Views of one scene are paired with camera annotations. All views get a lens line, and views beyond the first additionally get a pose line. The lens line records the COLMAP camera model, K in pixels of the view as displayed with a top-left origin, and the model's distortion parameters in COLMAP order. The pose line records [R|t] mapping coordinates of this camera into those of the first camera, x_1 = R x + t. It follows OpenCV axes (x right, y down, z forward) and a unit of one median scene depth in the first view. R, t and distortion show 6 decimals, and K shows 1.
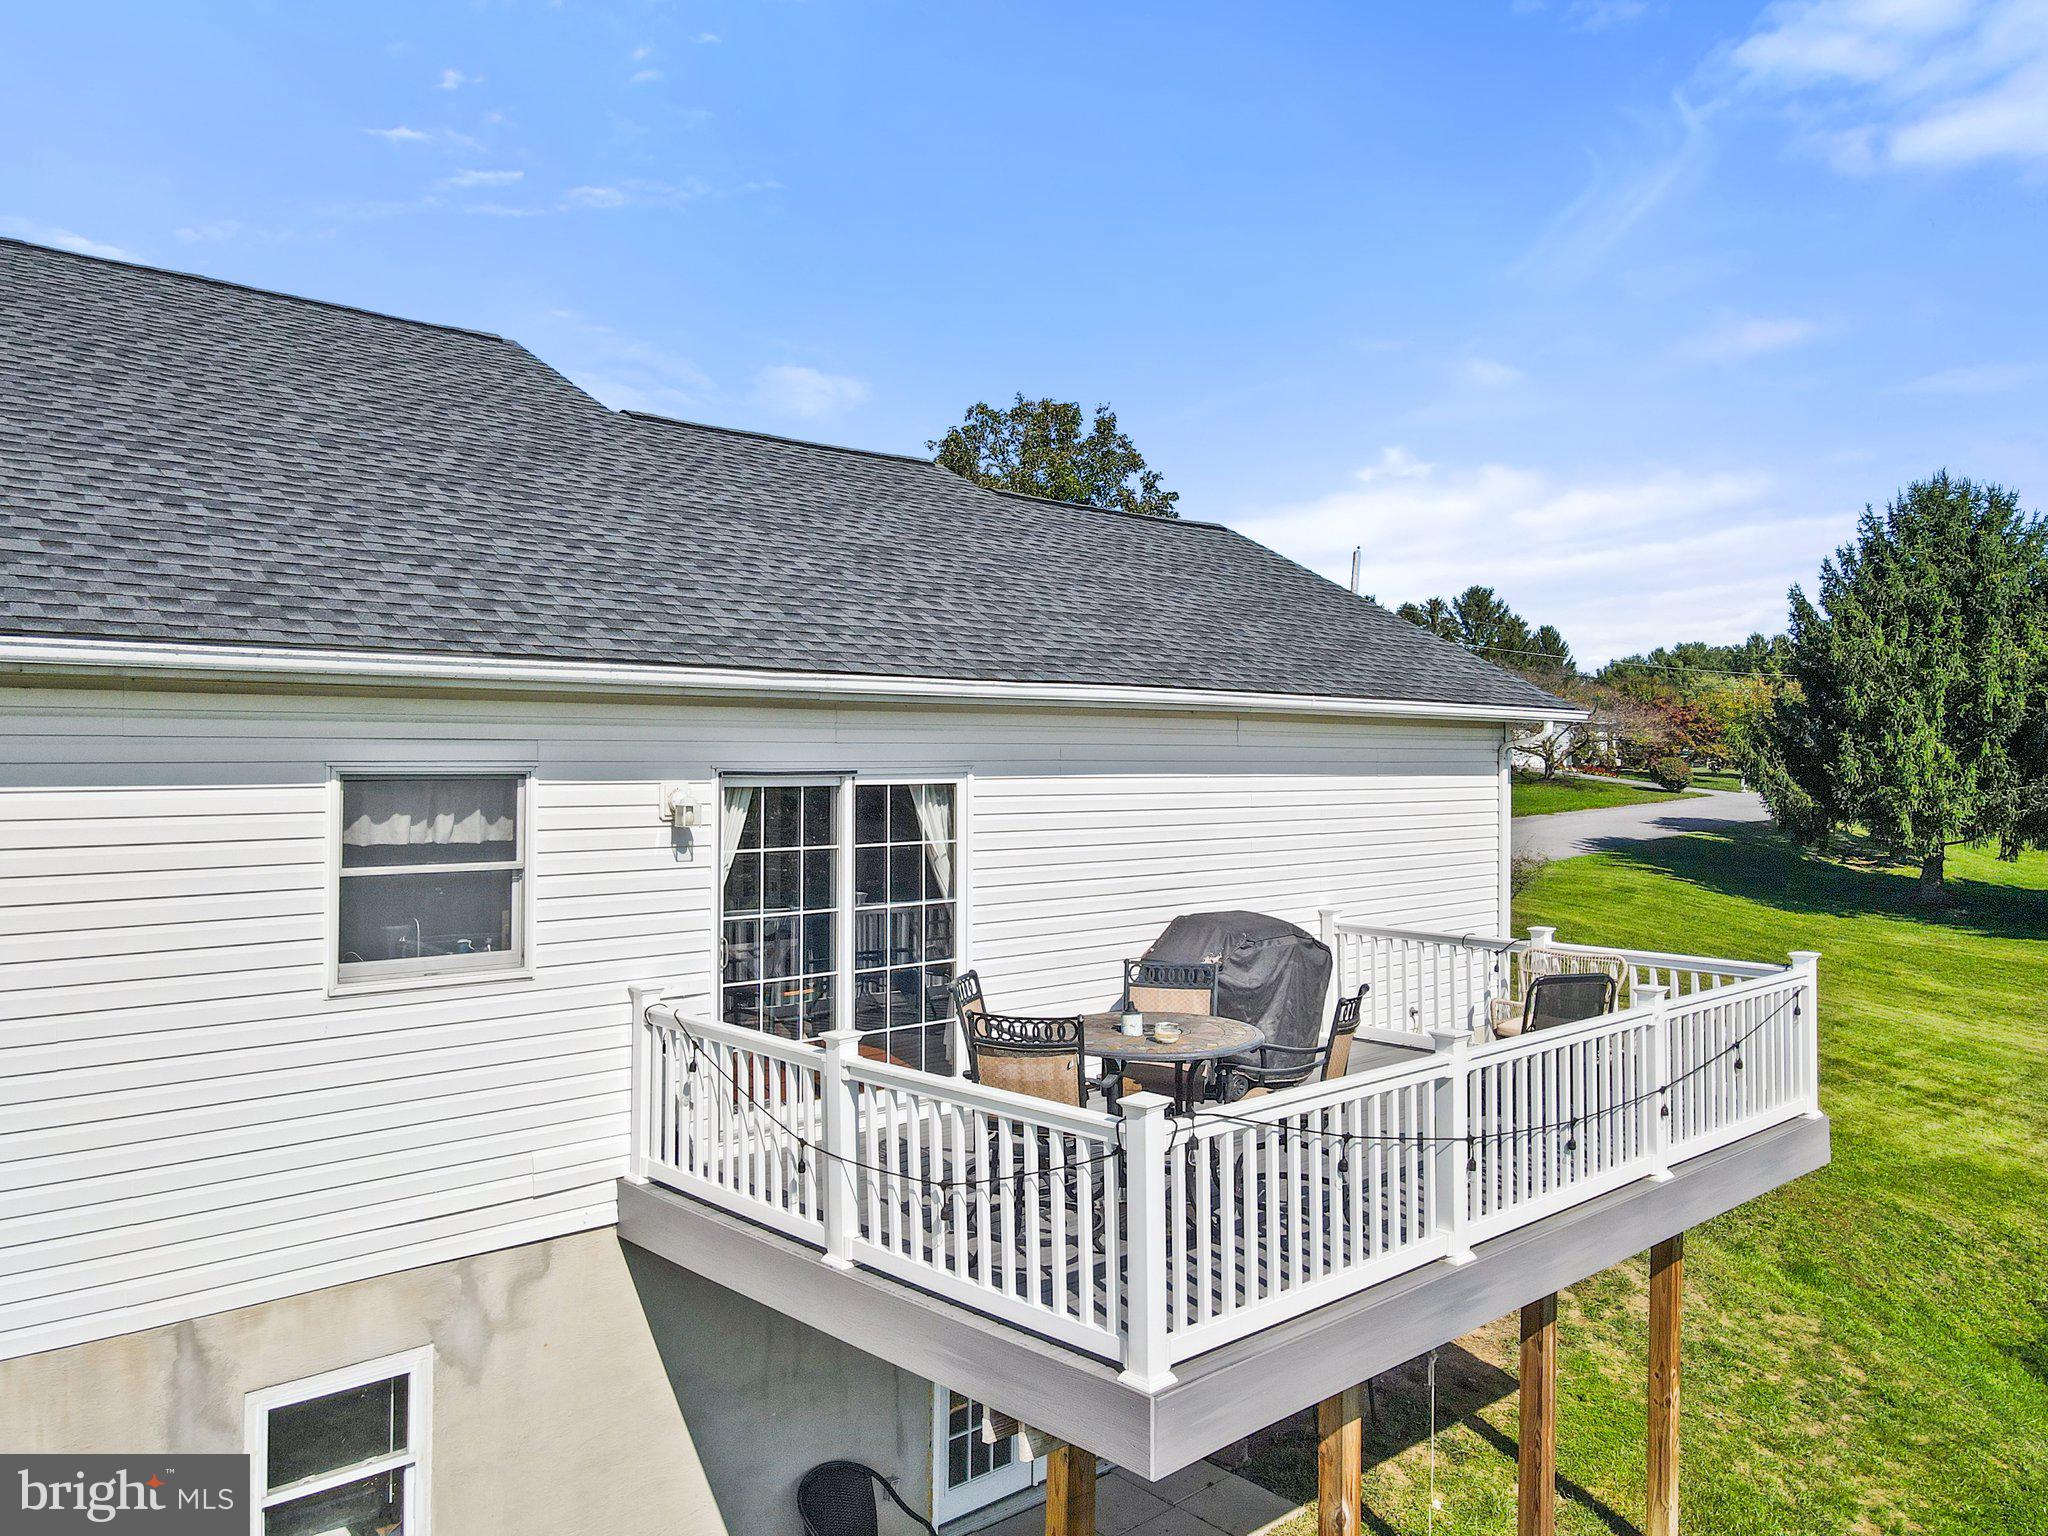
lens RADIAL K [[1520.7, 0, 1028.7], [0, 1520.7, 768.7], [0, 0, 1]] dist [0.026933, -0.000790]
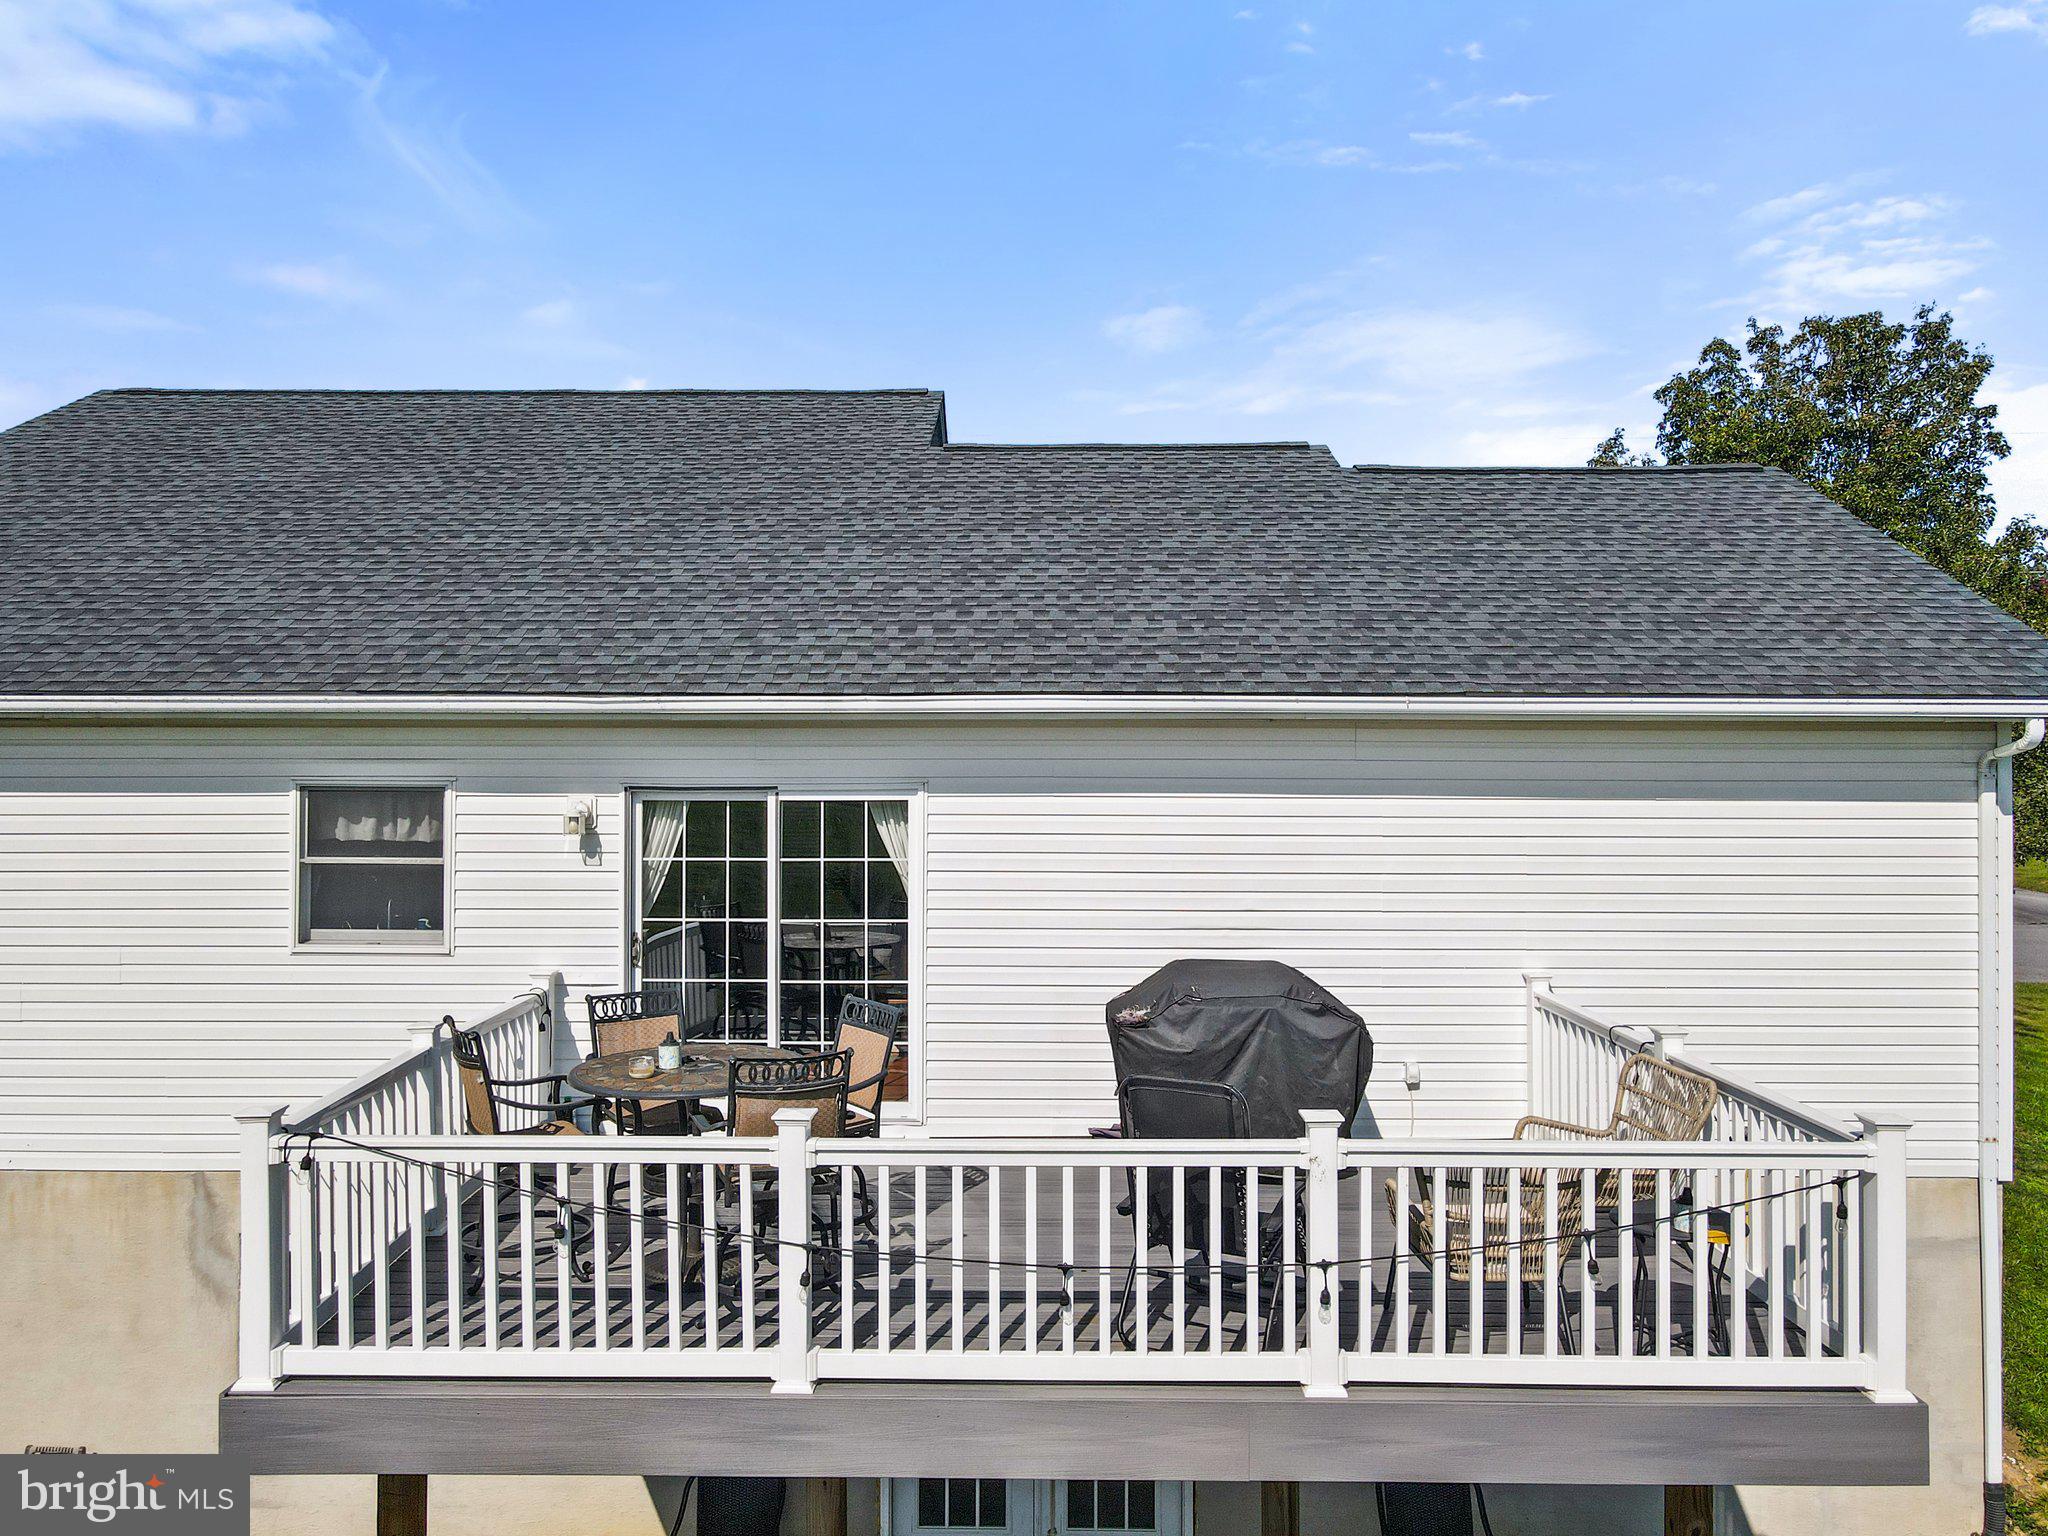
lens RADIAL K [[1520.7, 0, 1028.7], [0, 1520.7, 768.7], [0, 0, 1]] dist [0.026933, -0.000790]
pose [[0.722956, 0.003962, -0.690883, 0.765885], [-0.005888, 0.999983, -0.000427, -0.012057], [0.690869, 0.004376, 0.722967, 0.395495]]
